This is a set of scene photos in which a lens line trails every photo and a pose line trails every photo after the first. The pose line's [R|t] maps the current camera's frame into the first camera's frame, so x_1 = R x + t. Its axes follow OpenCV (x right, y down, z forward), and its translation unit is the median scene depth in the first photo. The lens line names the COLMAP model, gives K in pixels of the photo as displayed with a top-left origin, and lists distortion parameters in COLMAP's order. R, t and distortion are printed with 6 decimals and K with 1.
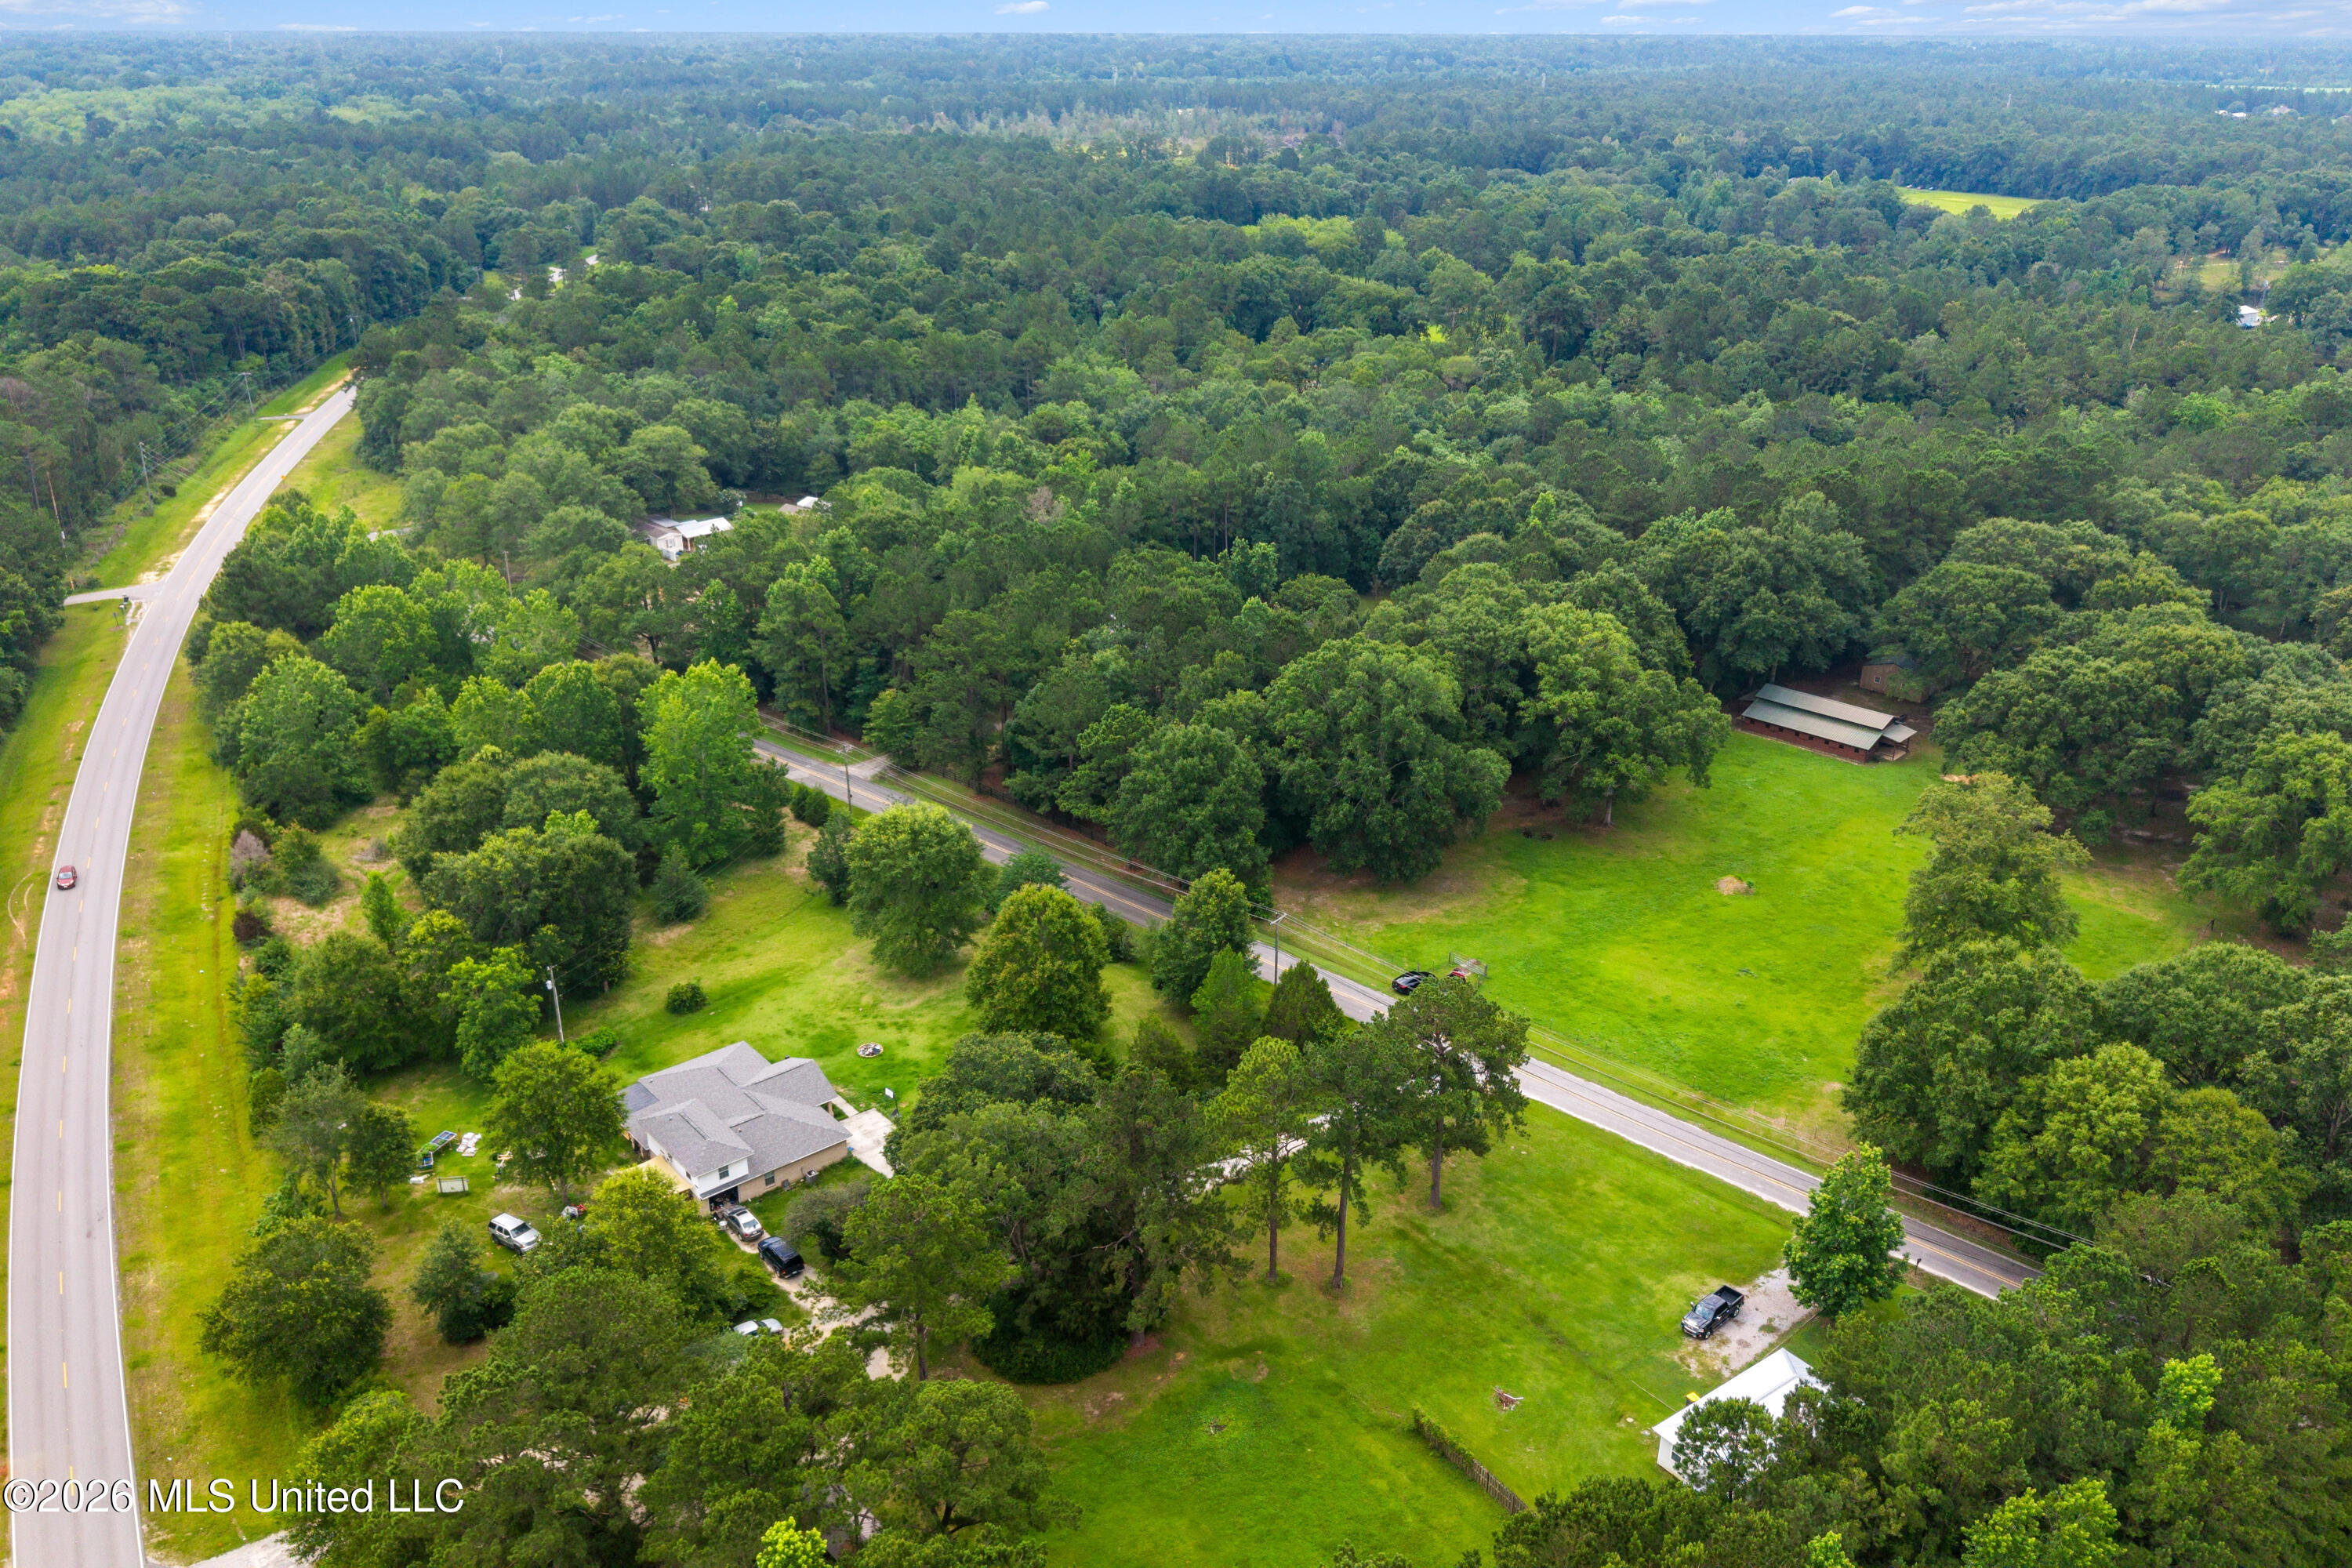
lens RADIAL K [[1859.3, 0, 1178.3], [0, 1859.3, 796.0], [0, 0, 1]] dist [0.019528, -0.010197]
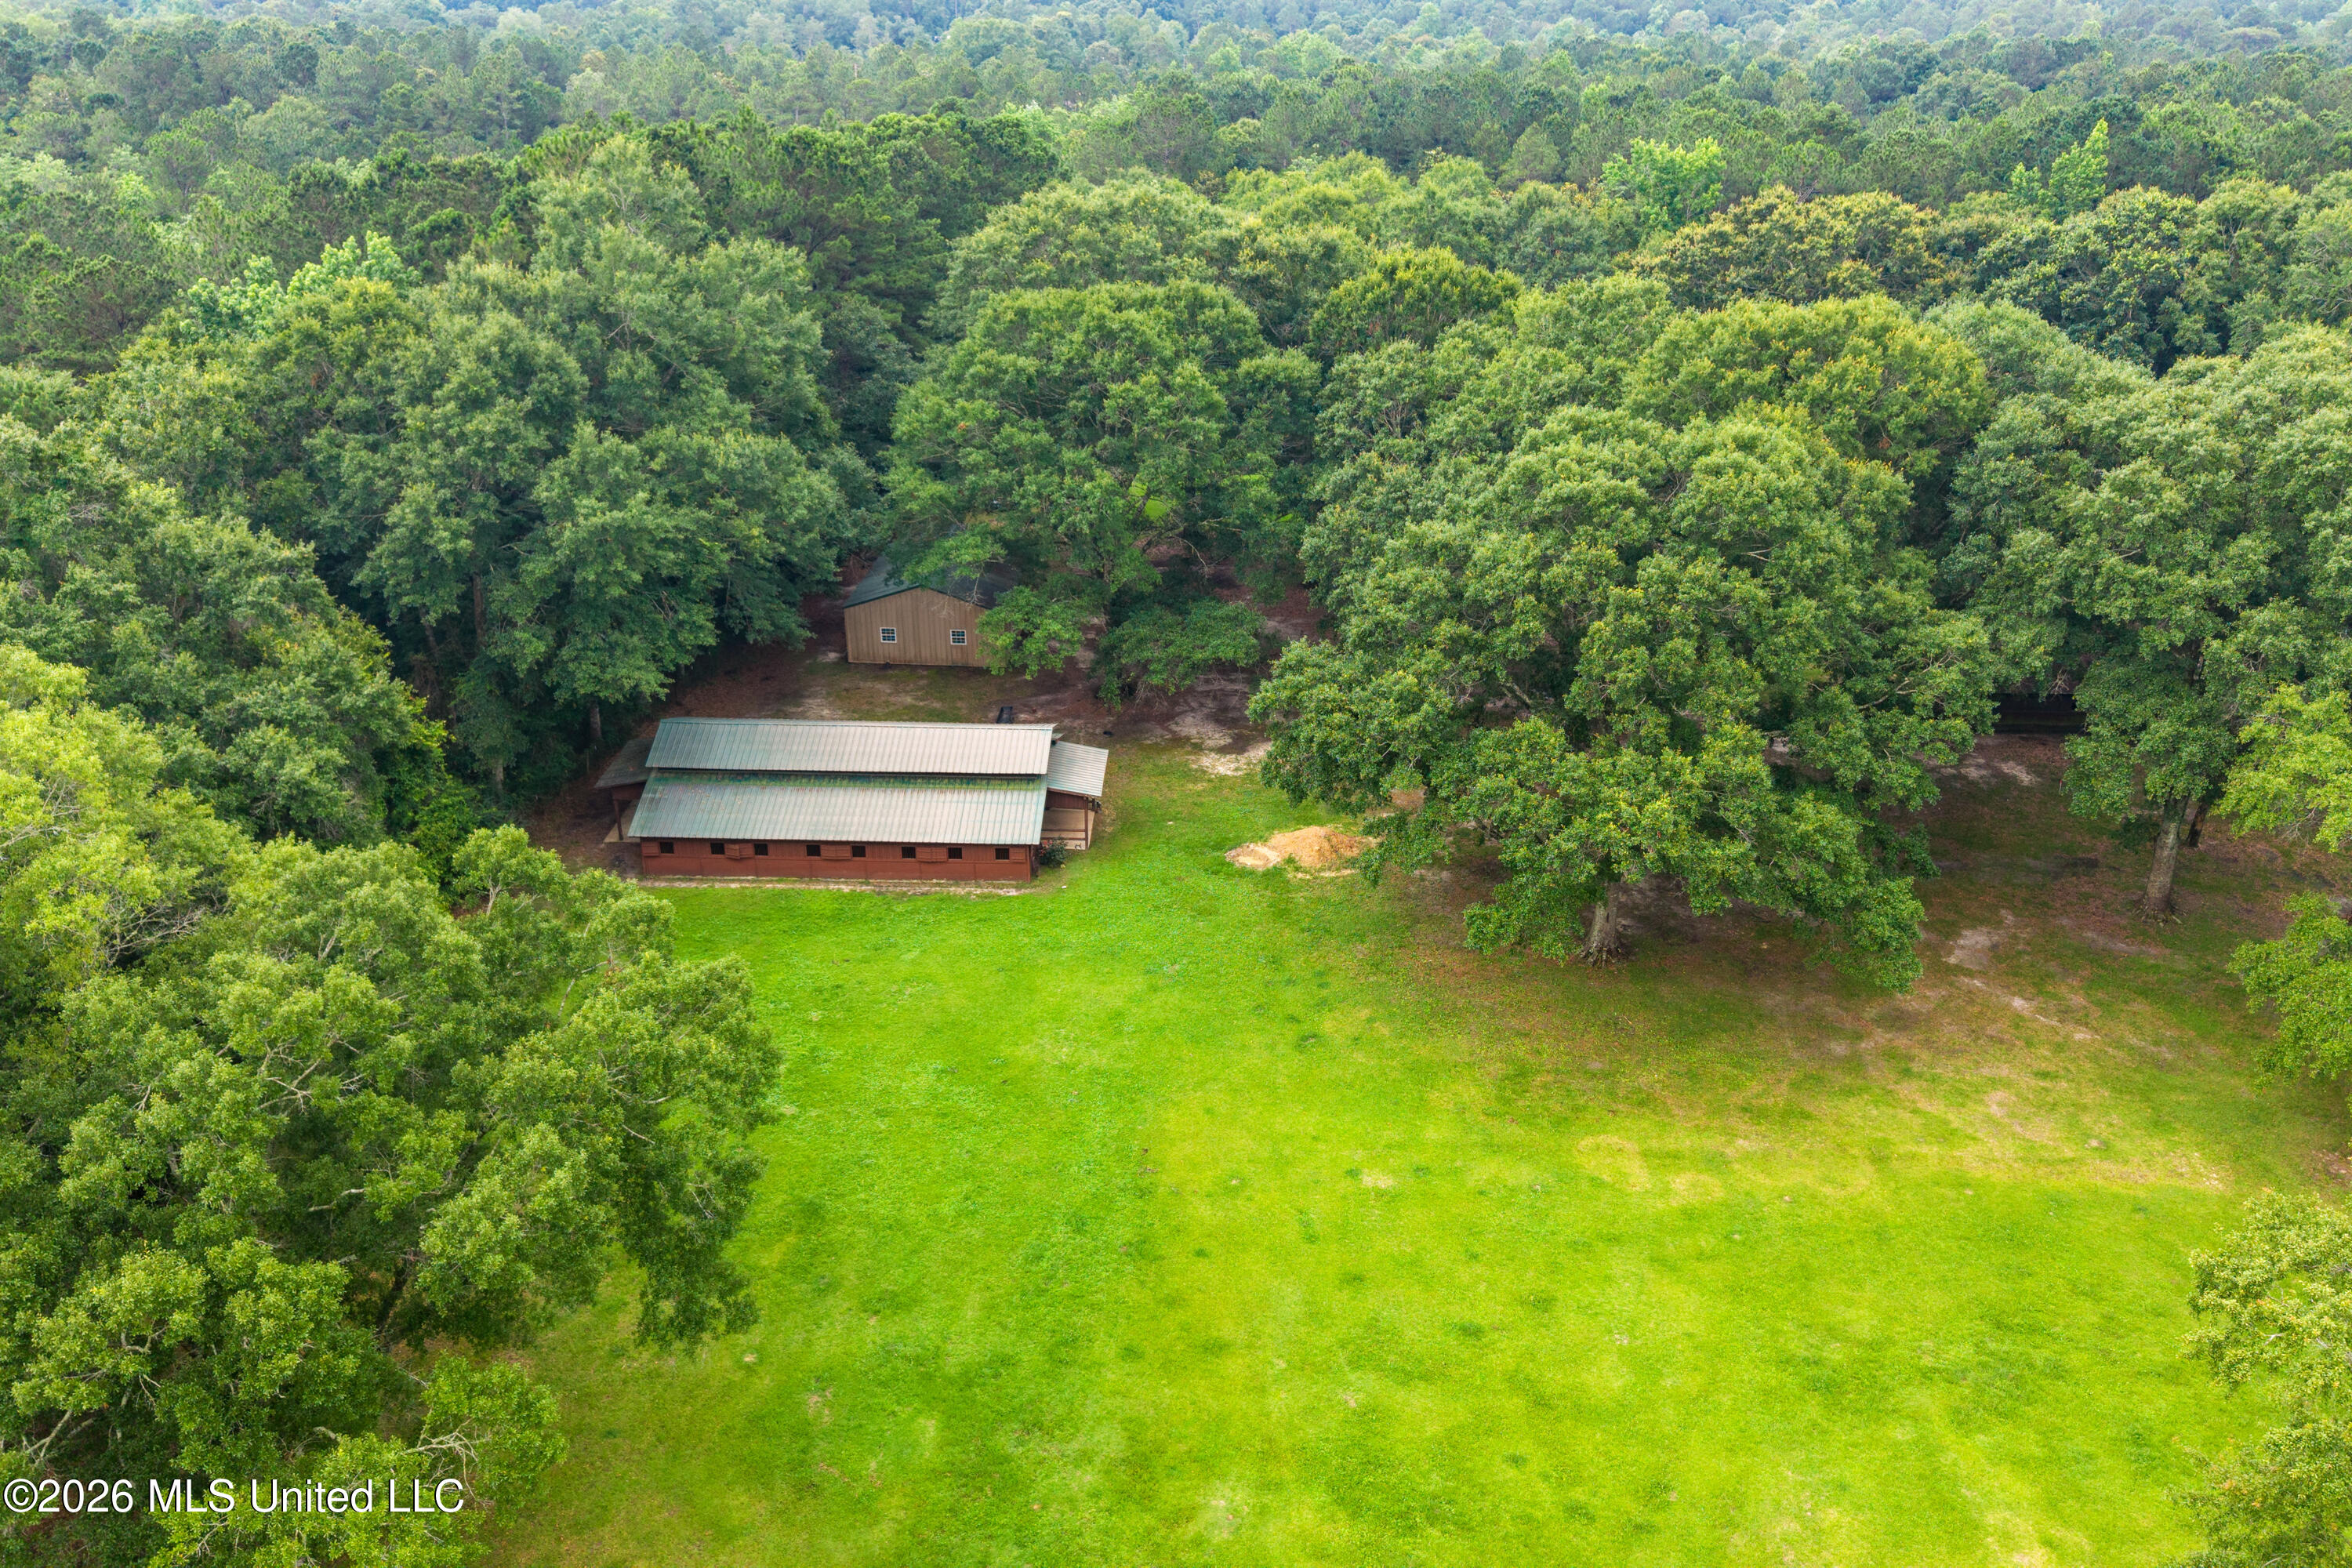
lens RADIAL K [[1863.8, 0, 1180.4], [0, 1863.8, 790.7], [0, 0, 1]] dist [0.056394, -0.092610]
pose [[0.746841, -0.276458, 0.604814, 0.184559], [0.262938, 0.958140, 0.113279, -0.063688], [-0.610813, 0.074427, 0.788269, 0.701339]]
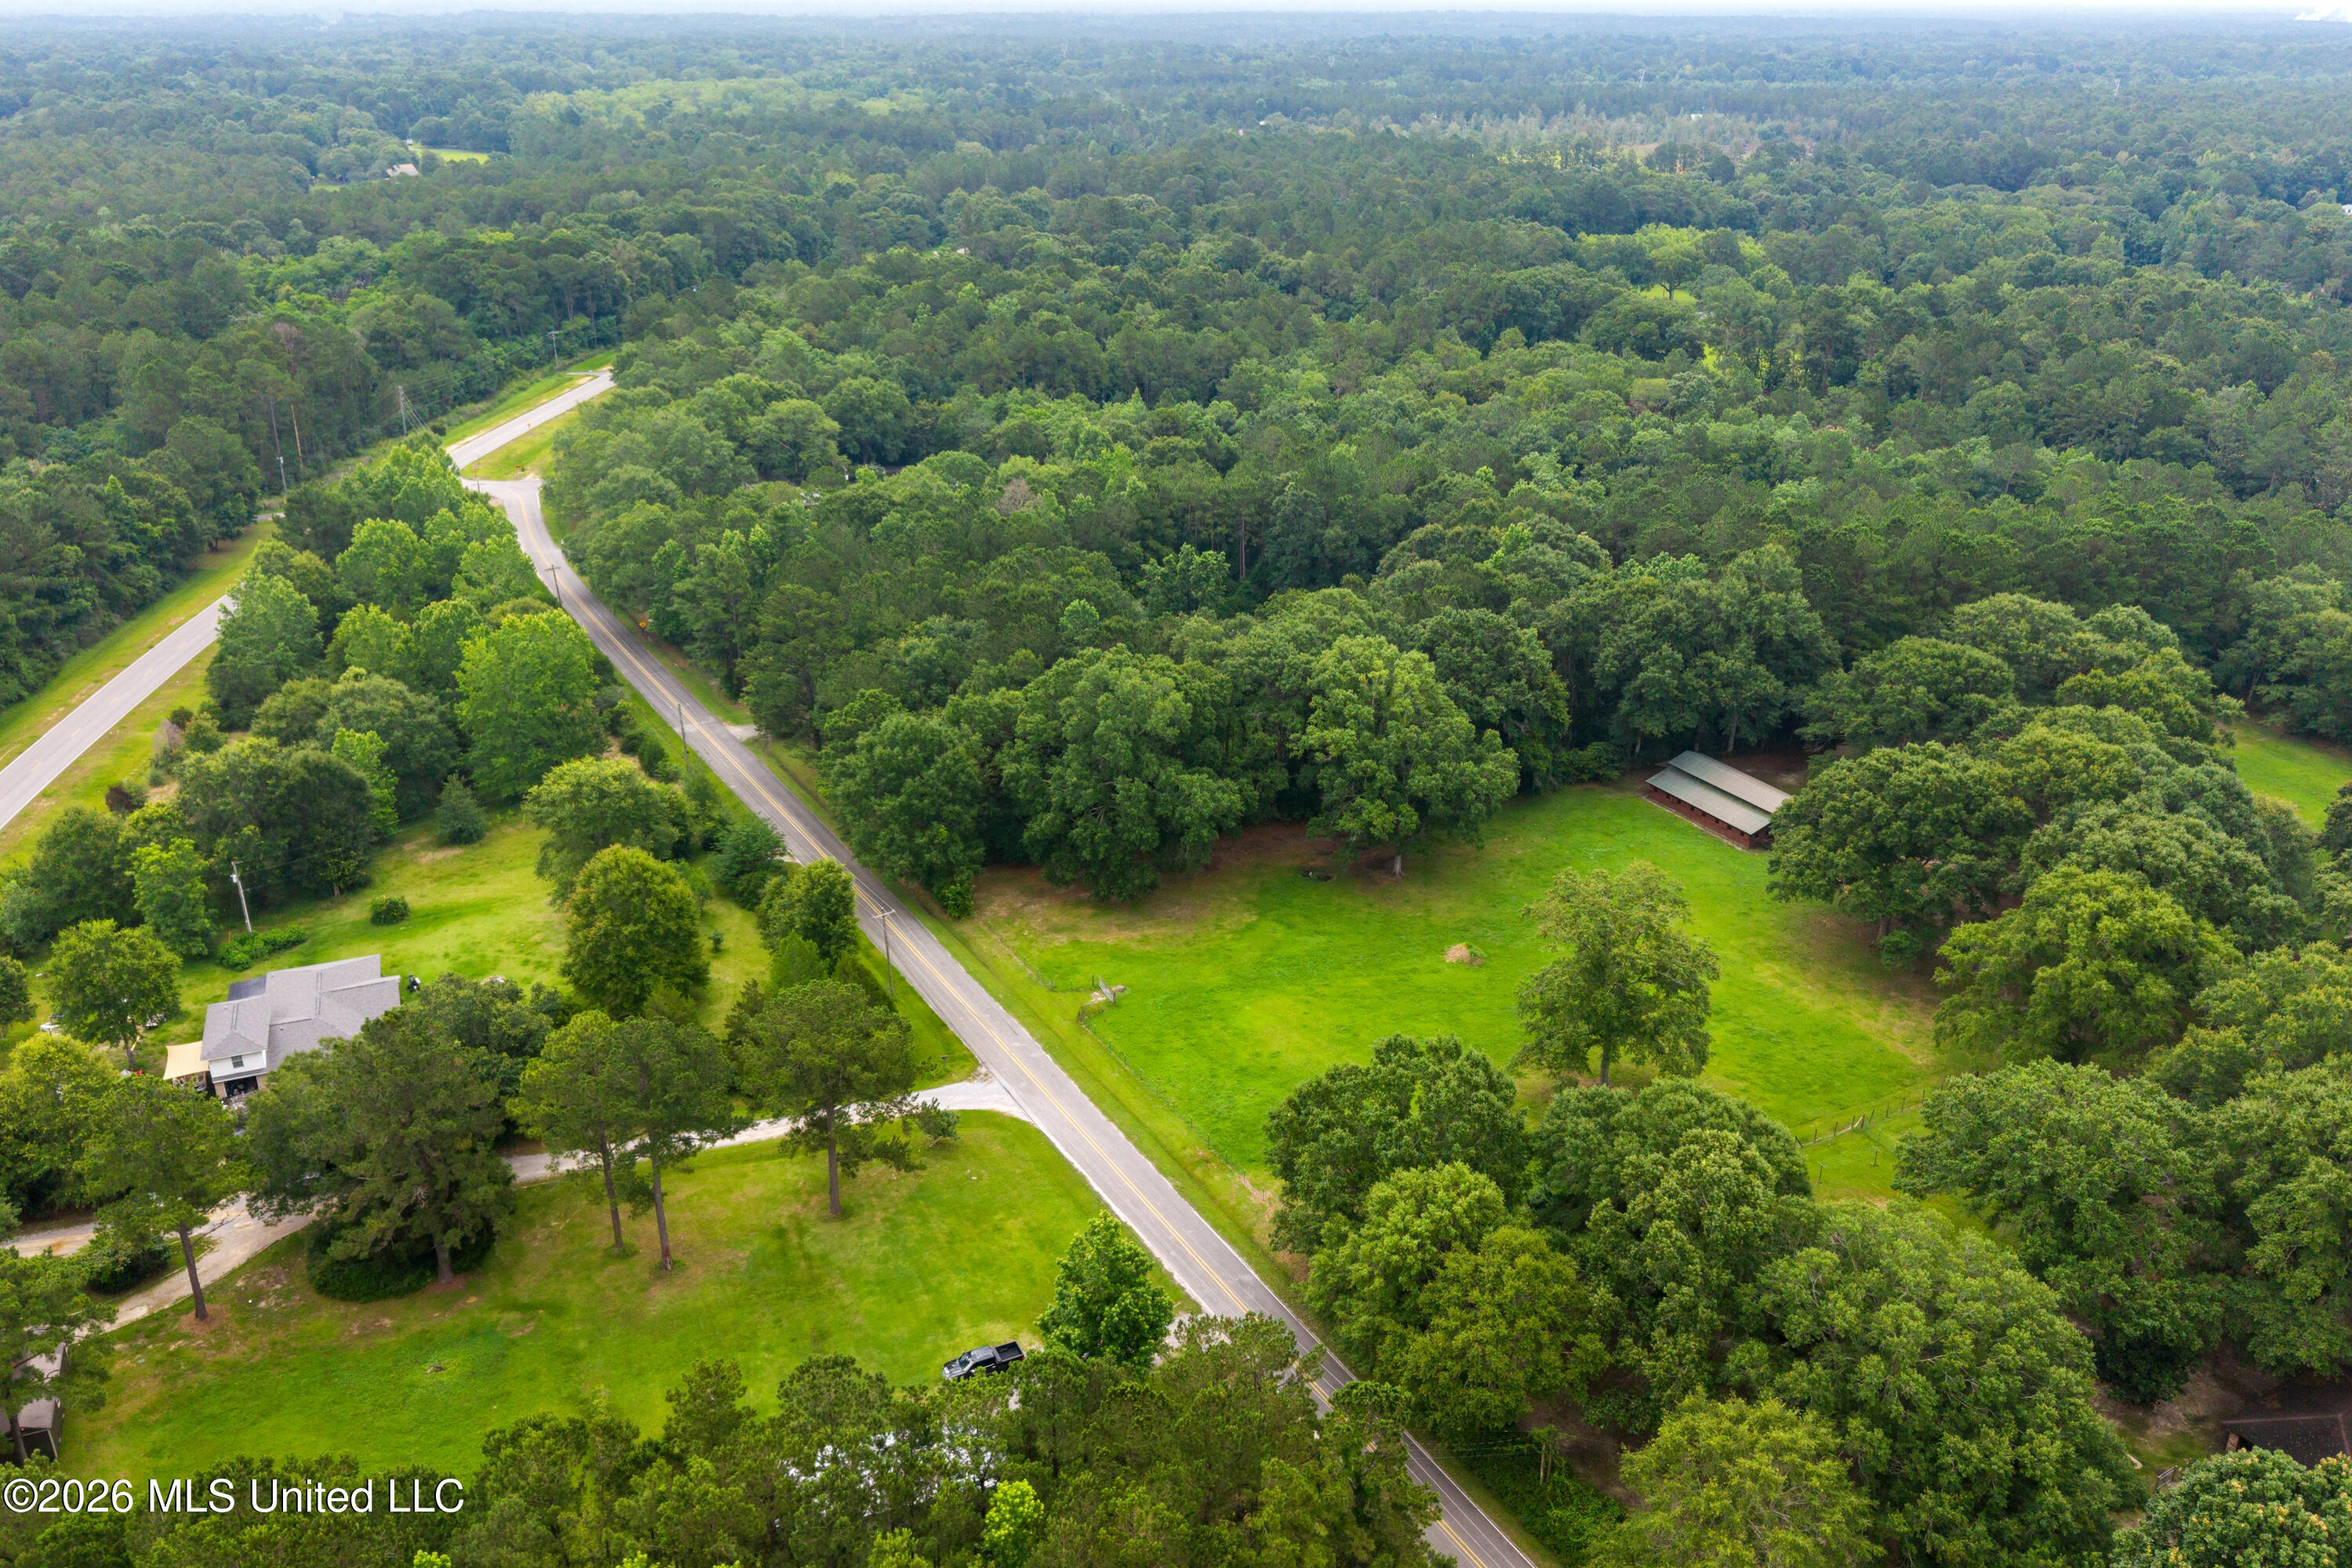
lens RADIAL K [[1868.5, 0, 1180.4], [0, 1868.5, 794.7], [0, 0, 1]] dist [0.030217, -0.024069]
pose [[0.952931, 0.120705, -0.278123, 0.348355], [-0.121476, 0.992488, 0.014527, -0.022932], [0.277787, 0.019942, 0.960436, 0.053582]]
